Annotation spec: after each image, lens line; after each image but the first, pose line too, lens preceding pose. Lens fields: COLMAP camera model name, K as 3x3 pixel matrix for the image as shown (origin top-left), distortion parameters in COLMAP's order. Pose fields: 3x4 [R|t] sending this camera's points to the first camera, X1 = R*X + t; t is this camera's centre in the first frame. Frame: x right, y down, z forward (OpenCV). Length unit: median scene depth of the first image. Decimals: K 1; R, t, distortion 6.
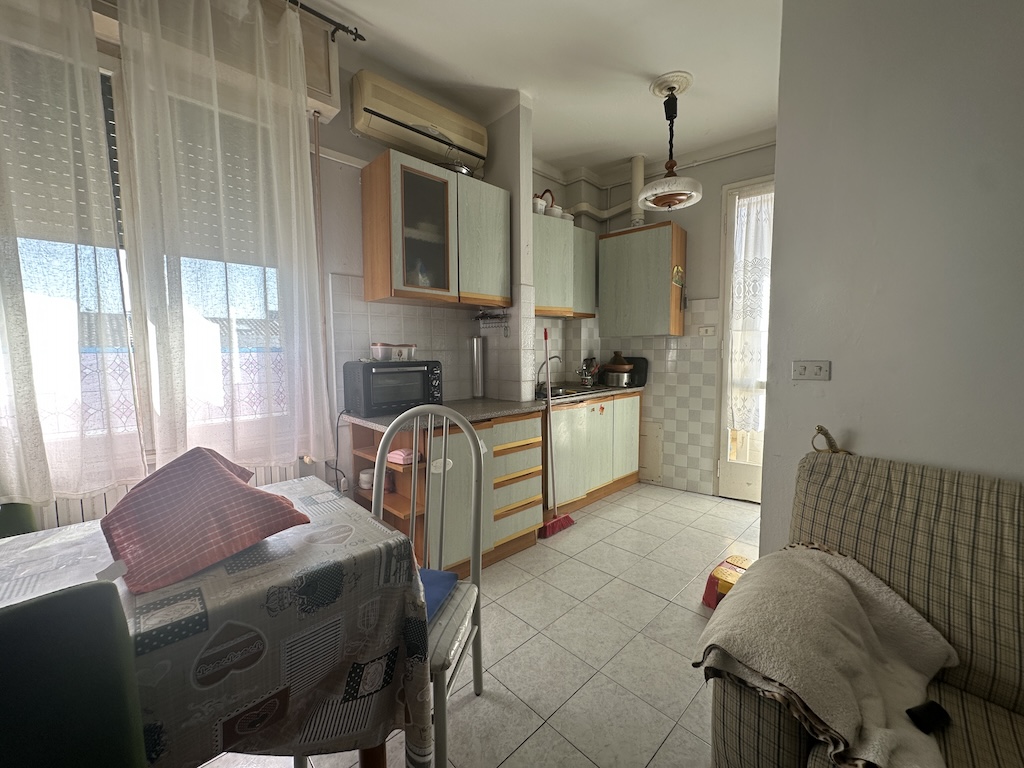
lens RADIAL K [[406.9, 0, 511.8], [0, 406.9, 383.4], [0, 0, 1]] dist [-0.002029, 0.000117]
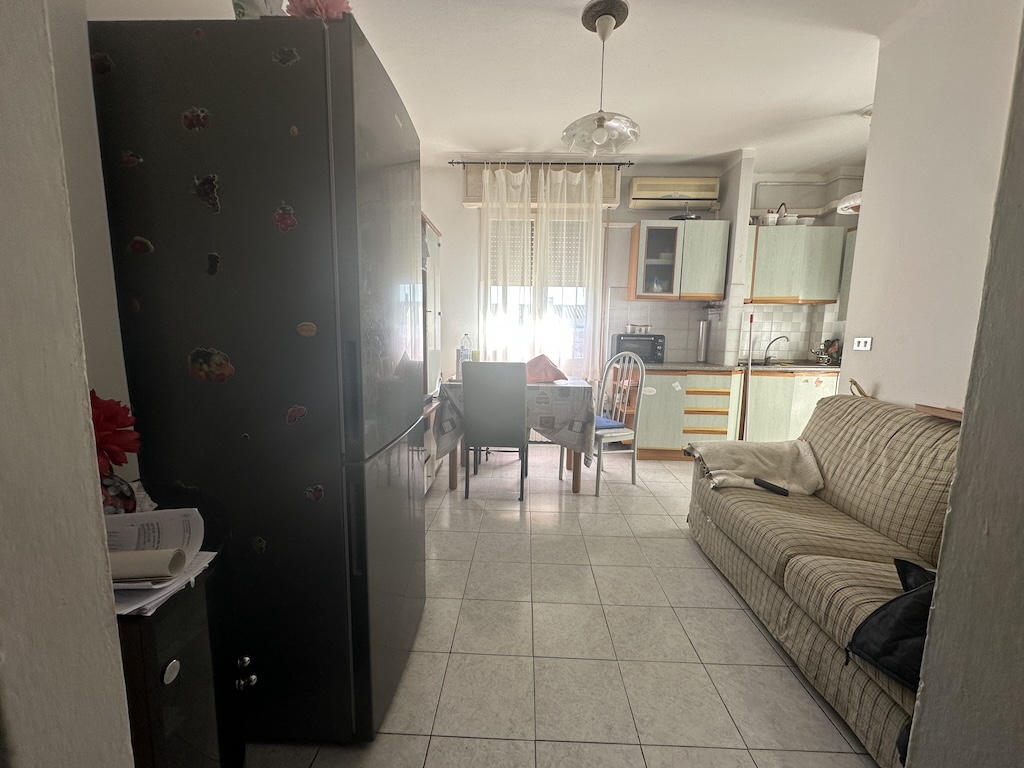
lens RADIAL K [[406.9, 0, 512.3], [0, 406.9, 383.9], [0, 0, 1]] dist [-0.002029, 0.000117]
pose [[0.700476, 0.109942, -0.705156, 0.605867], [-0.079197, 0.993935, 0.076294, 0.068805], [0.709268, 0.002404, 0.704935, -0.649720]]
